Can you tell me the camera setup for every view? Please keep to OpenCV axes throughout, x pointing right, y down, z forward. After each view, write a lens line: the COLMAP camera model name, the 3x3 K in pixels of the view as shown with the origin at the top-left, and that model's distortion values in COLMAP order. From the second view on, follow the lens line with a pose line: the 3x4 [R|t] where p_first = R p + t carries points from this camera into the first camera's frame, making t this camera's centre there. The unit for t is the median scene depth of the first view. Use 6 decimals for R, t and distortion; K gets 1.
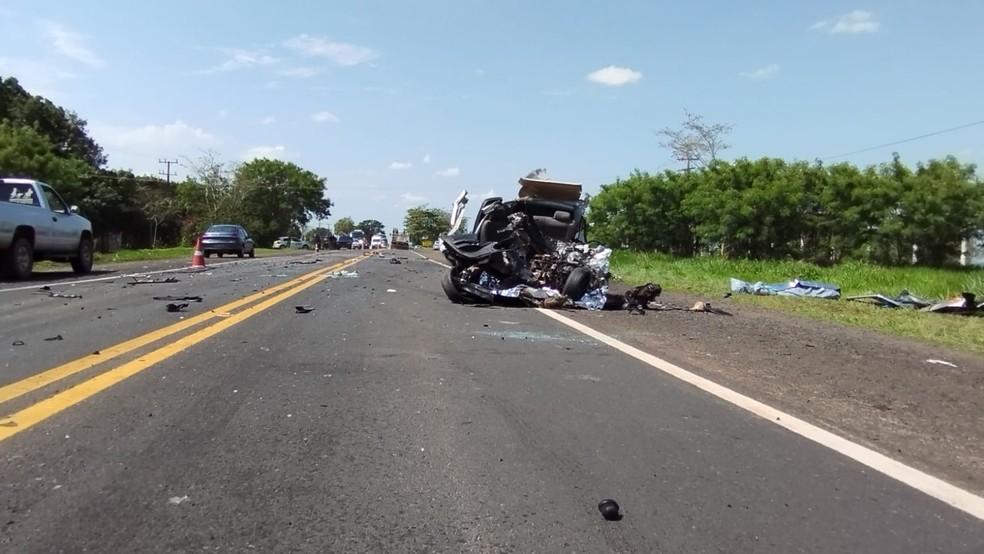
lens RADIAL K [[742.4, 0, 477.0], [0, 742.4, 276.8], [0, 0, 1]] dist [0.004414, -0.043060]
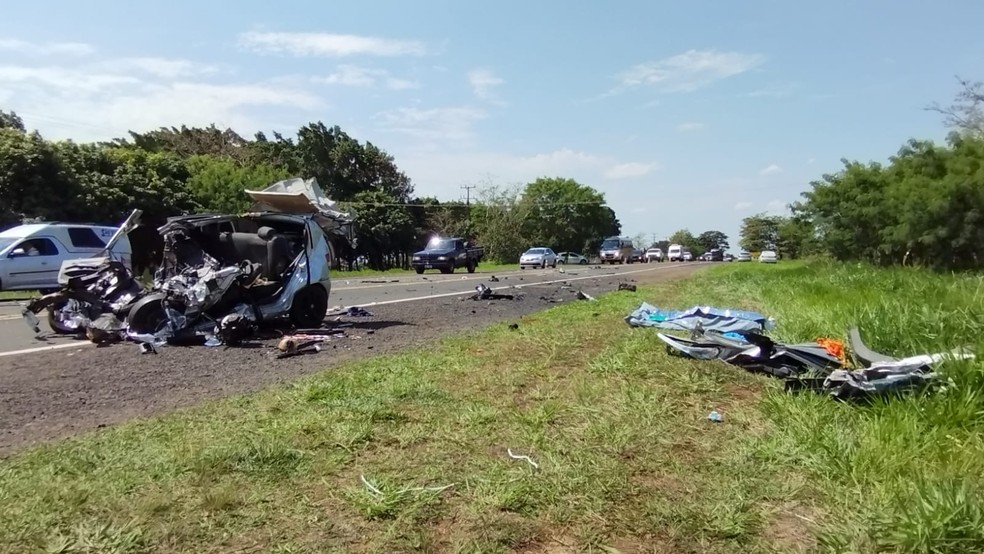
lens RADIAL K [[730.8, 0, 459.7], [0, 730.8, 275.4], [0, 0, 1]] dist [0.004251, -0.057209]
pose [[0.872761, -0.011211, -0.488019, 0.352029], [0.001585, 0.999796, -0.020133, -0.006745], [0.488145, 0.016798, 0.872601, 0.172658]]
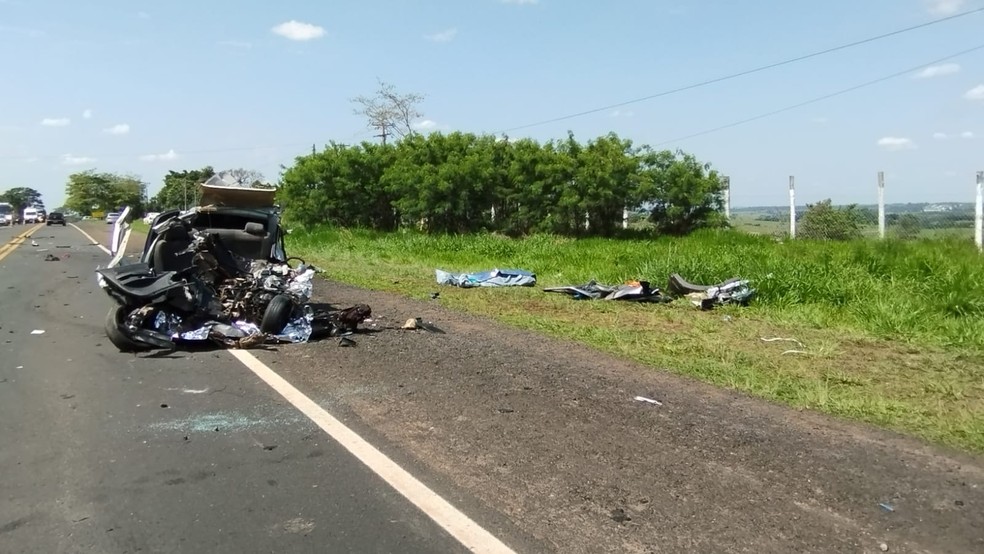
lens RADIAL K [[743.9, 0, 492.0], [0, 743.9, 277.0], [0, 0, 1]] dist [0.008074, -0.005431]
pose [[0.914093, -0.072416, 0.398985, 0.007319], [0.050648, 0.996609, 0.064847, -0.031847], [-0.402328, -0.039069, 0.914661, 0.035916]]
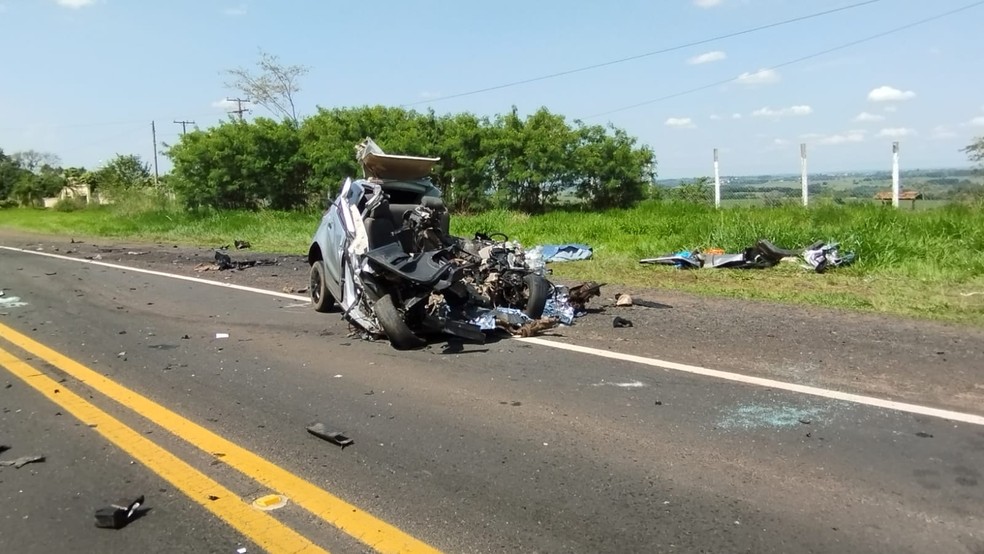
lens RADIAL K [[743.9, 0, 492.0], [0, 743.9, 277.0], [0, 0, 1]] dist [0.008074, -0.005431]
pose [[0.788358, -0.125307, 0.602320, -0.149862], [0.076050, 0.991378, 0.106706, -0.039582], [-0.610498, -0.038316, 0.791091, 0.161726]]
